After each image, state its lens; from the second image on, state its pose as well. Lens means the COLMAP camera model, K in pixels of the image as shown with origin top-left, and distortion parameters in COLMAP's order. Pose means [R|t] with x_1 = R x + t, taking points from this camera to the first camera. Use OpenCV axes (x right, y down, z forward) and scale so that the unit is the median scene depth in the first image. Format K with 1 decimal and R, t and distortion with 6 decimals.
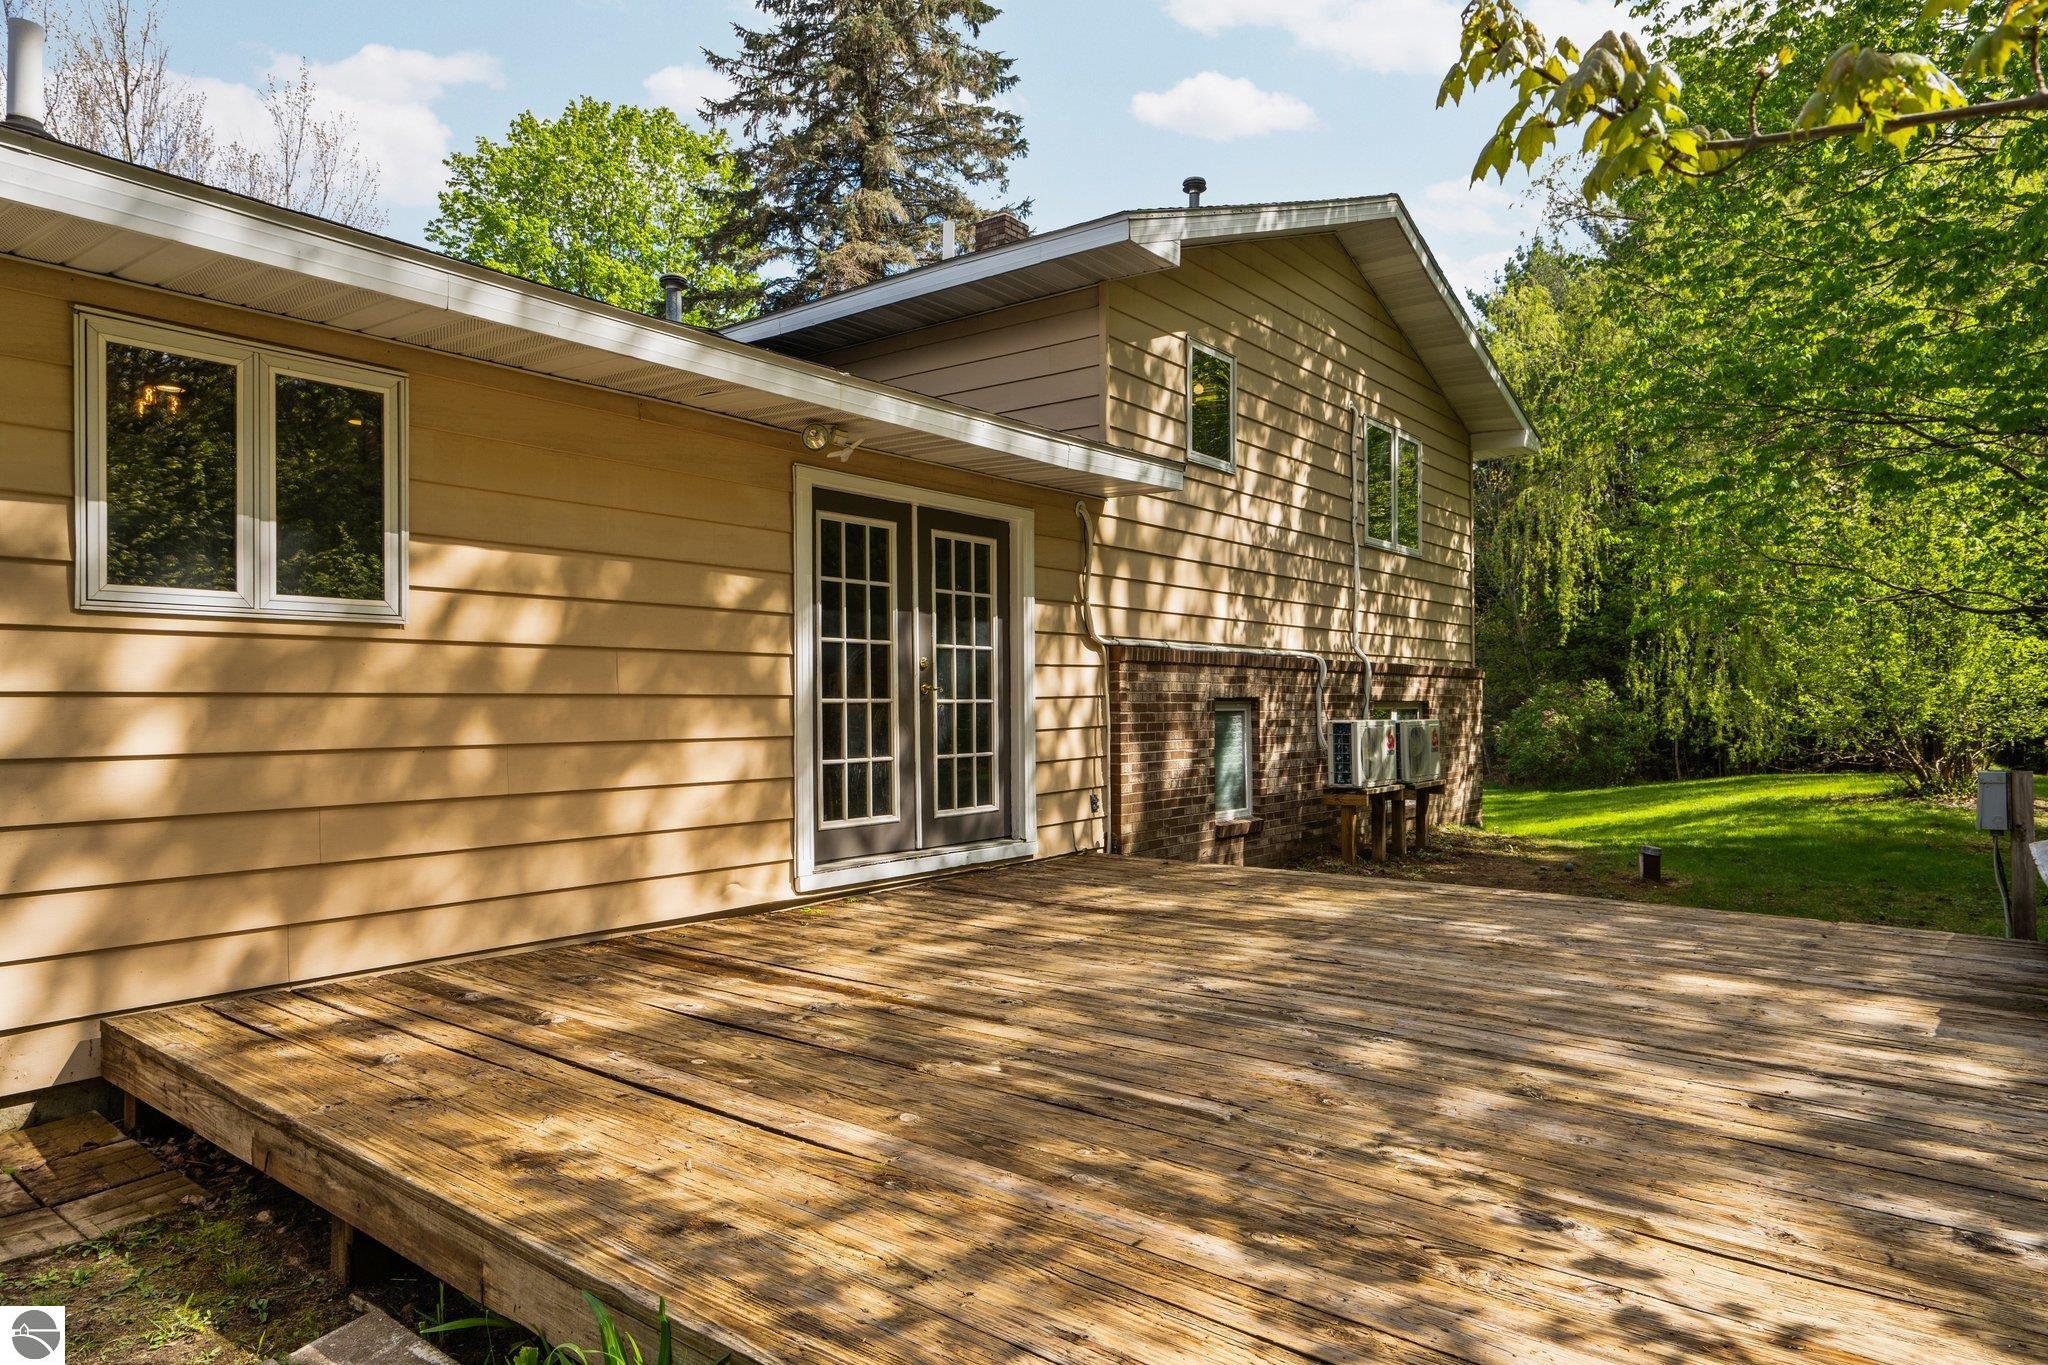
lens RADIAL K [[1256.0, 0, 1017.3], [0, 1256.0, 688.6], [0, 0, 1]] dist [0.008567, 0.000957]
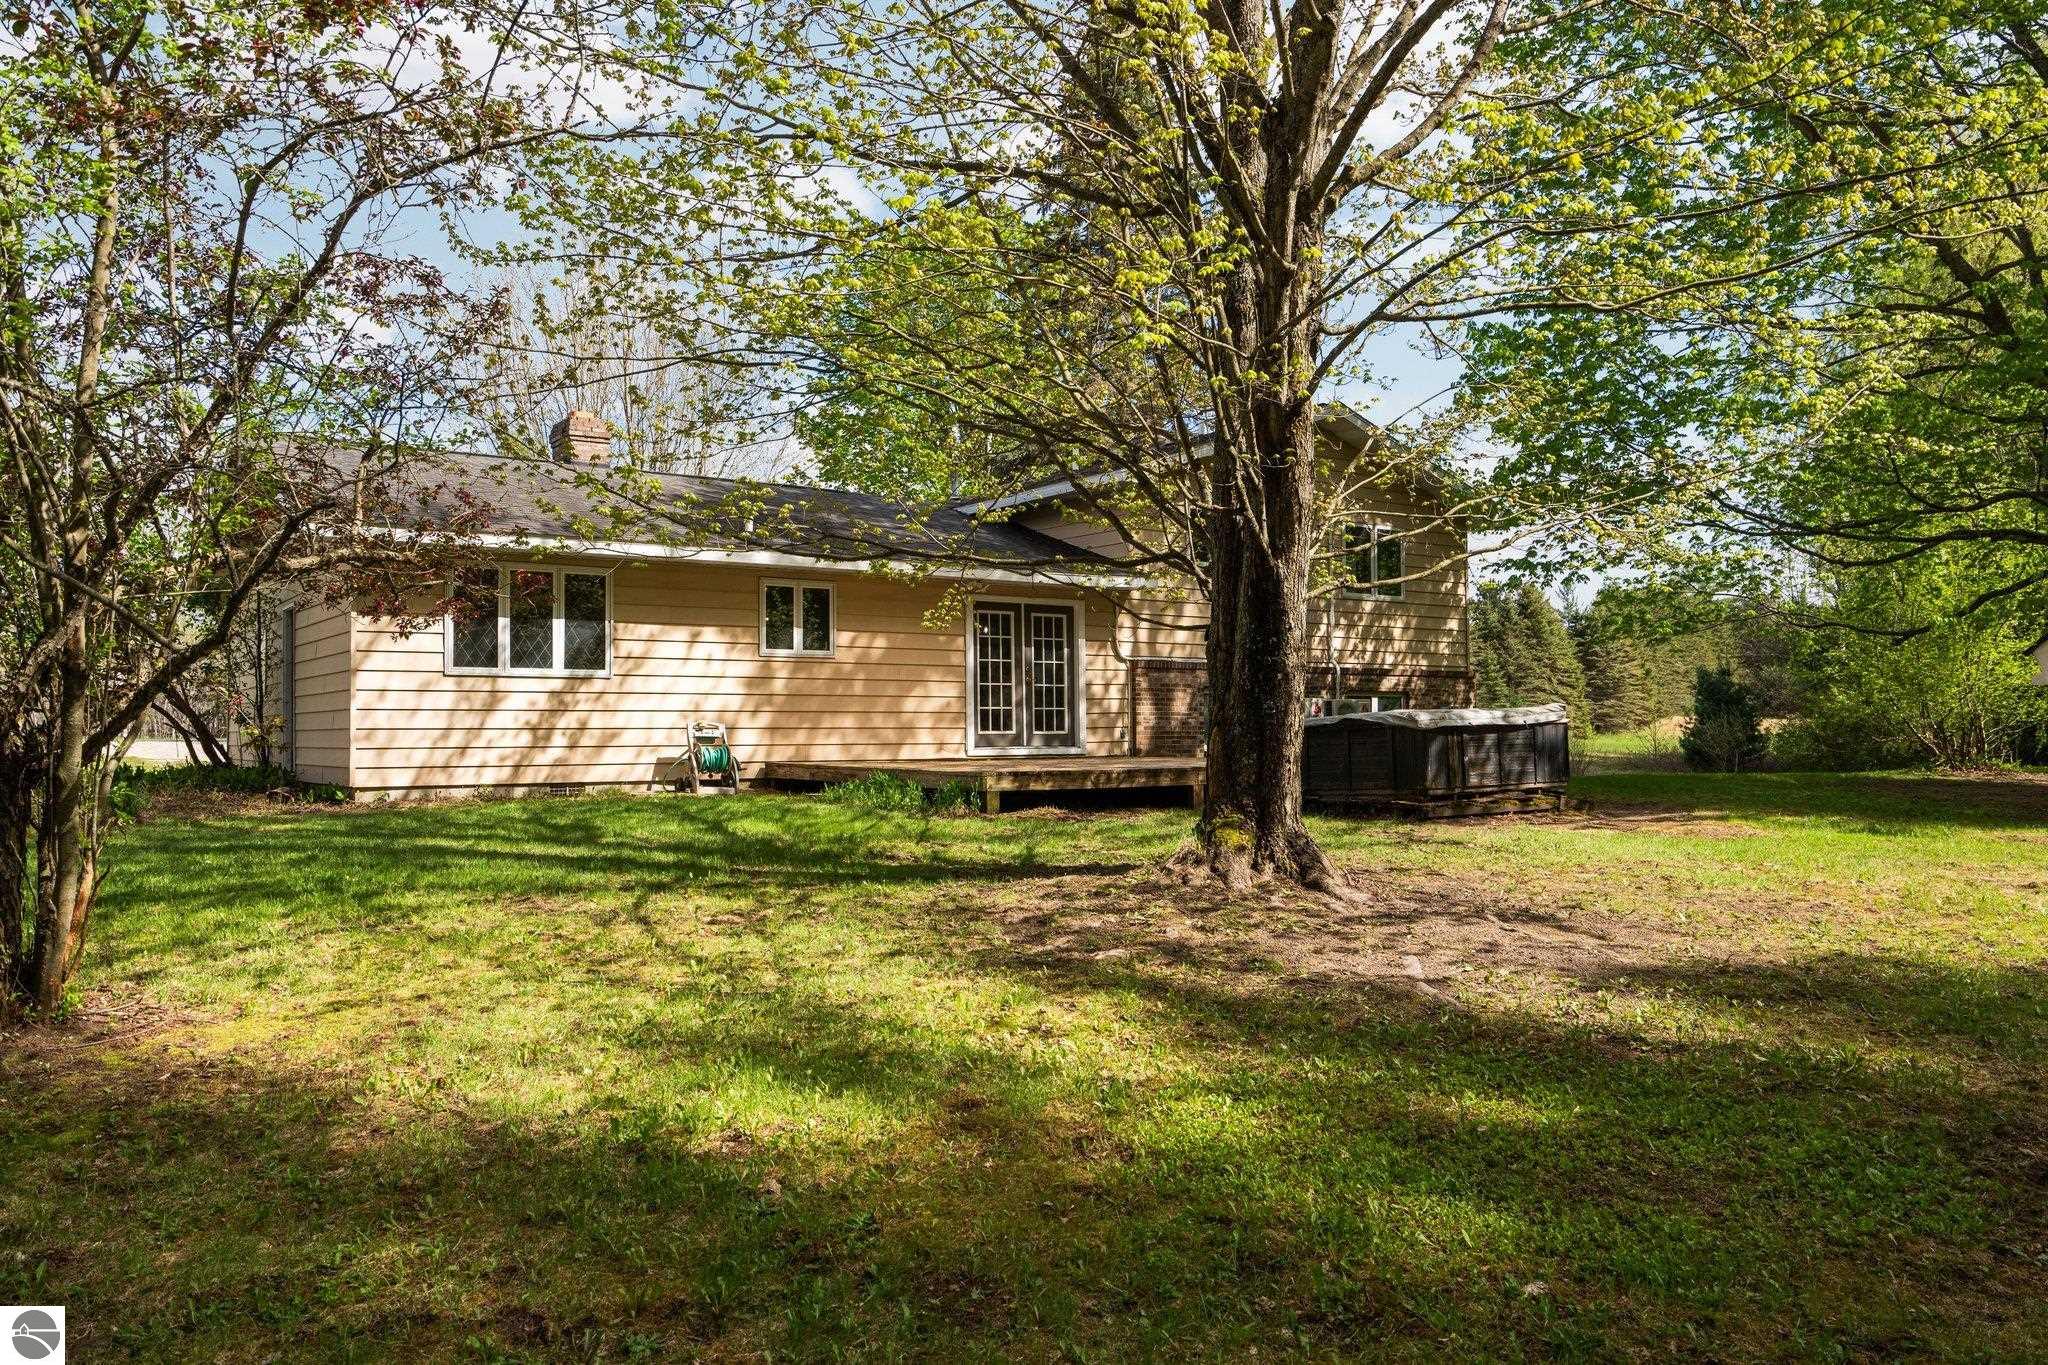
lens RADIAL K [[1531.0, 0, 1017.2], [0, 1531.0, 685.8], [0, 0, 1]] dist [0.009641, -0.000546]
pose [[0.949488, -0.001914, -0.313796, 0.686356], [-0.001446, 0.999944, -0.010472, 0.036128], [0.313799, 0.010397, 0.949433, -1.486169]]
